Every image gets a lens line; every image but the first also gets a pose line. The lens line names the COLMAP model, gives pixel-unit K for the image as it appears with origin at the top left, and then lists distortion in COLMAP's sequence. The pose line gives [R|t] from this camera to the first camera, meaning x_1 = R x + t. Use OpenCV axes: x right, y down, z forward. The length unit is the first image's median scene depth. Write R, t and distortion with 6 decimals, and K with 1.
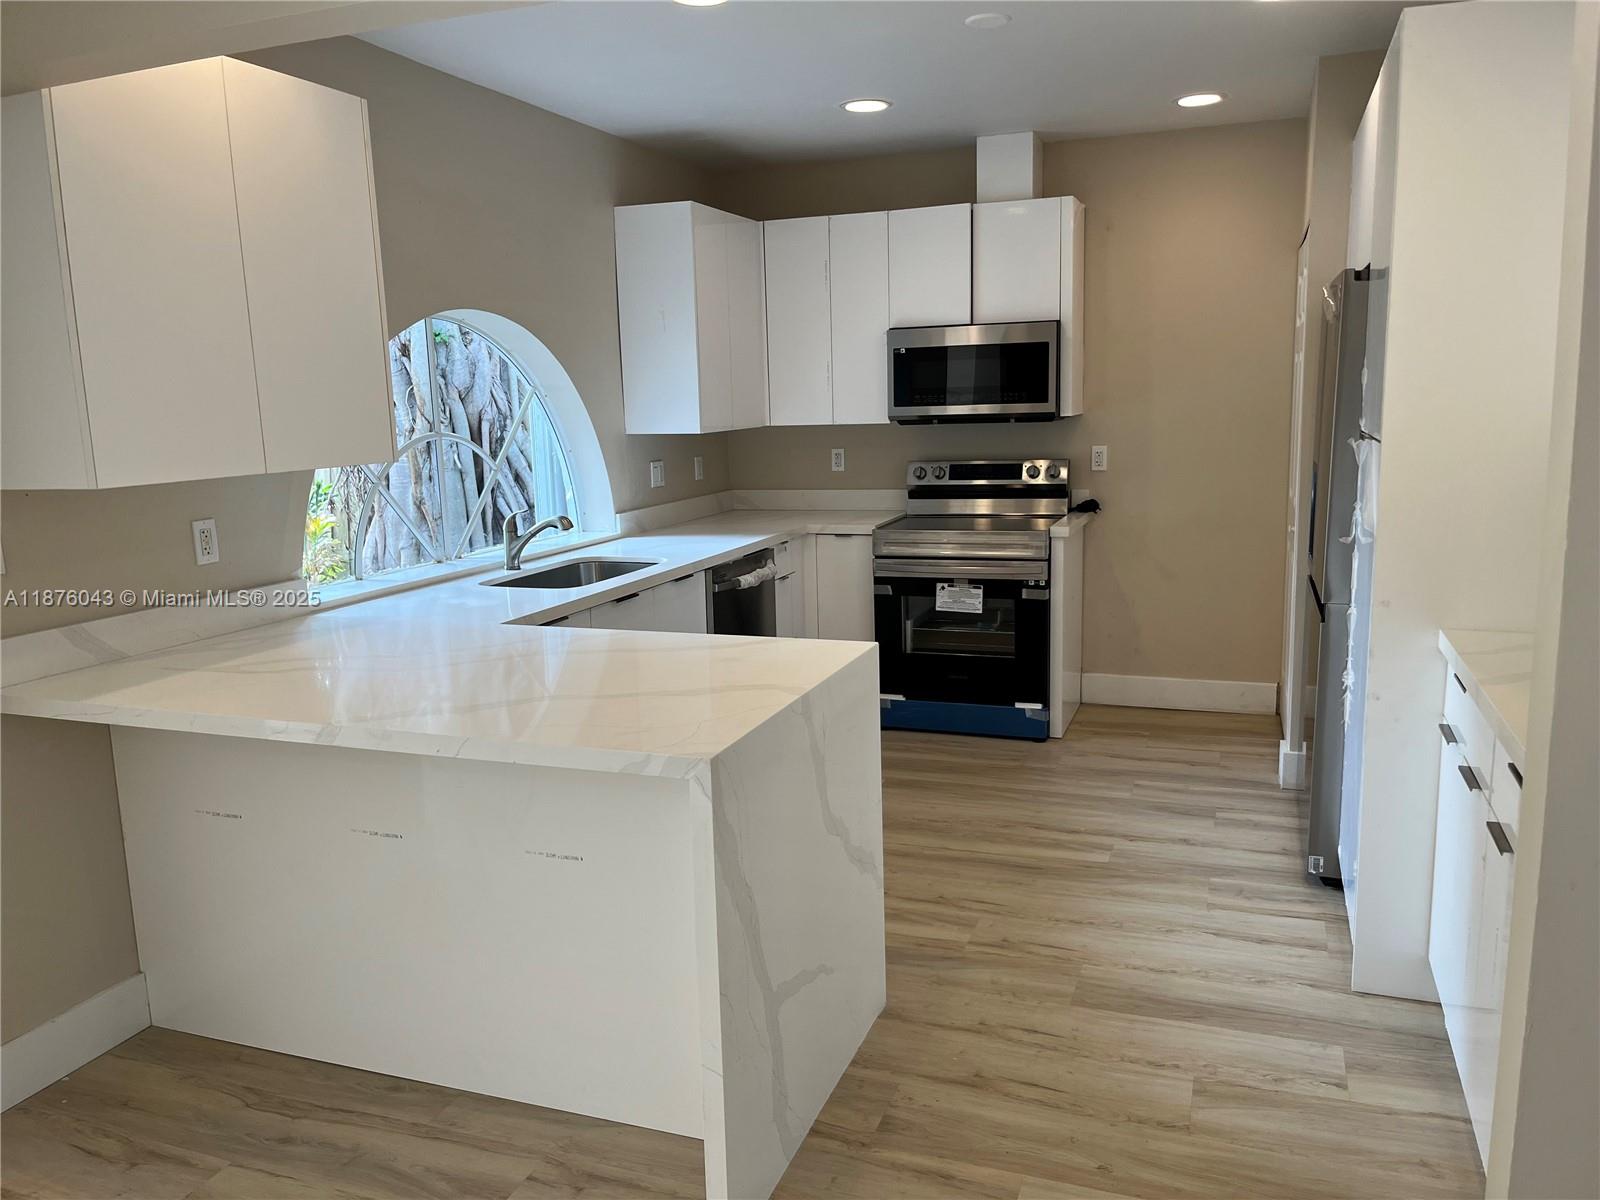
lens RADIAL K [[1209.9, 0, 800.0], [0, 1209.9, 600.0], [0, 0, 1]] dist [0.011812, -0.002165]
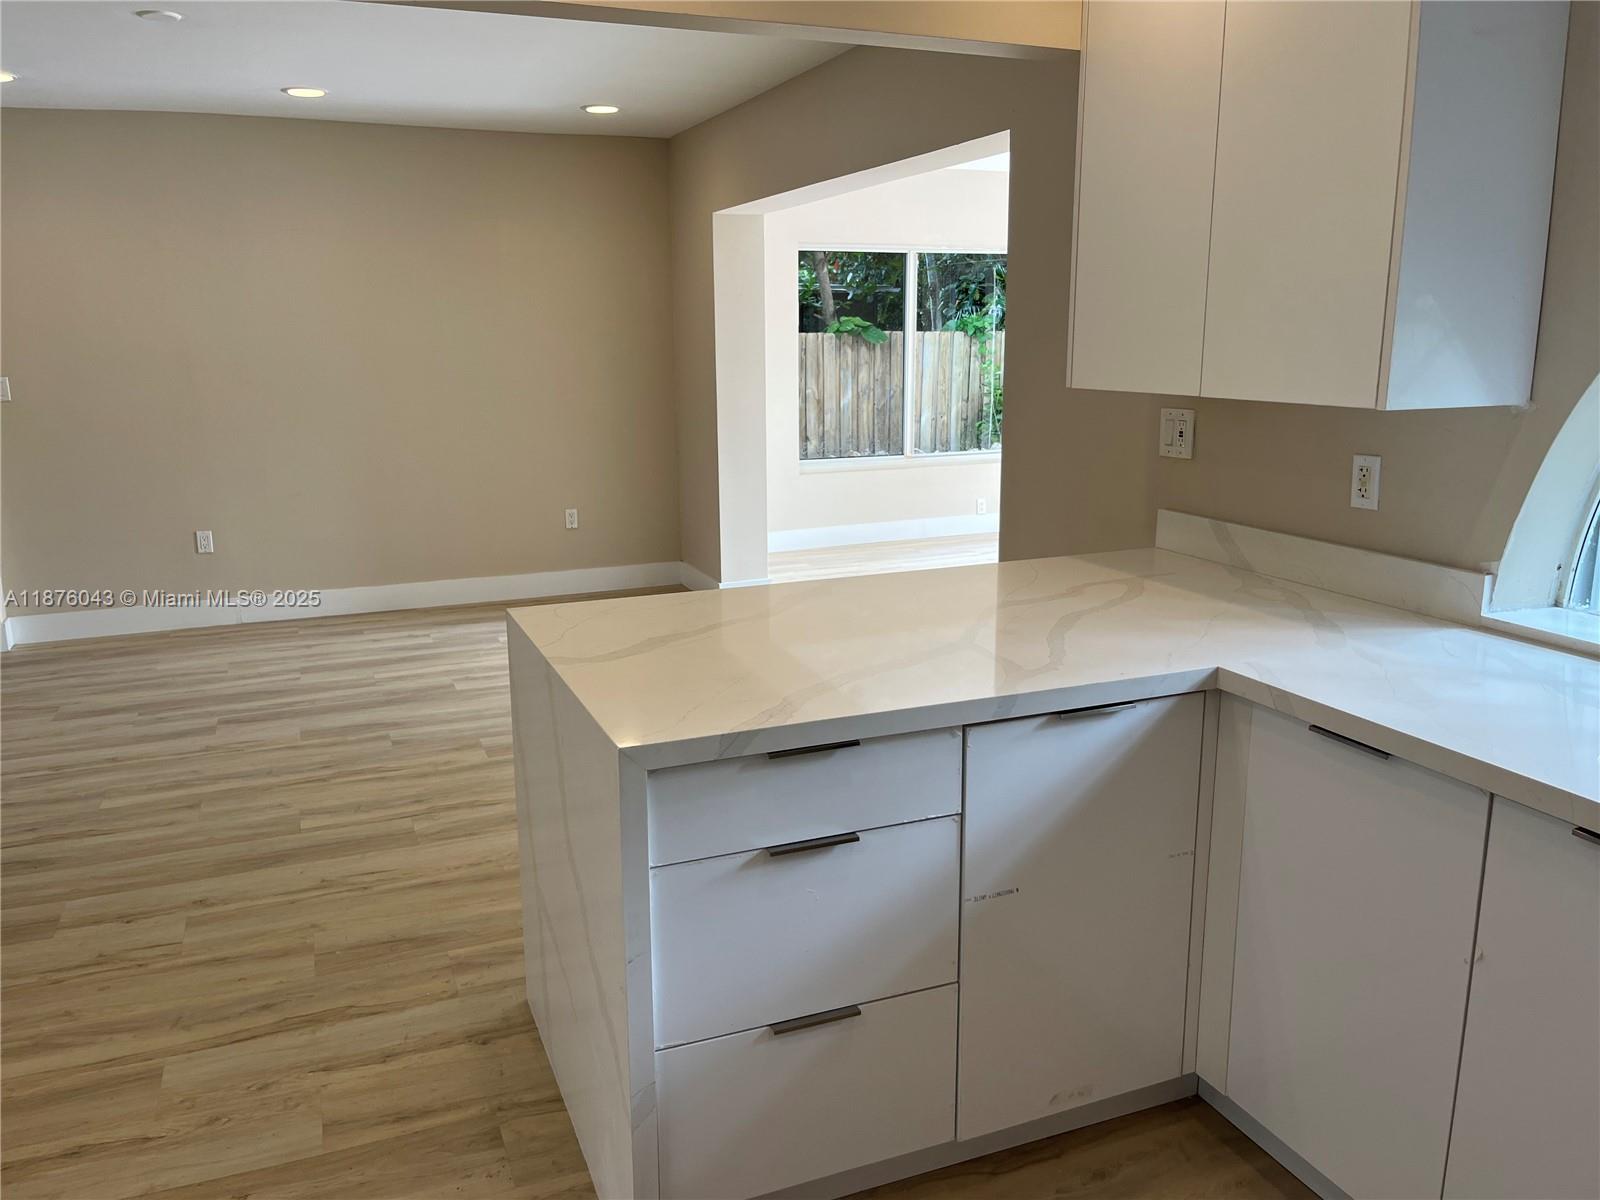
lens RADIAL K [[1209.9, 0, 800.0], [0, 1209.9, 600.0], [0, 0, 1]] dist [0.011812, -0.002165]
pose [[-0.730644, 0.181683, -0.658142, 0.431070], [-0.083558, 0.932905, 0.350295, -0.286268], [0.677627, 0.310934, -0.666440, 1.639107]]
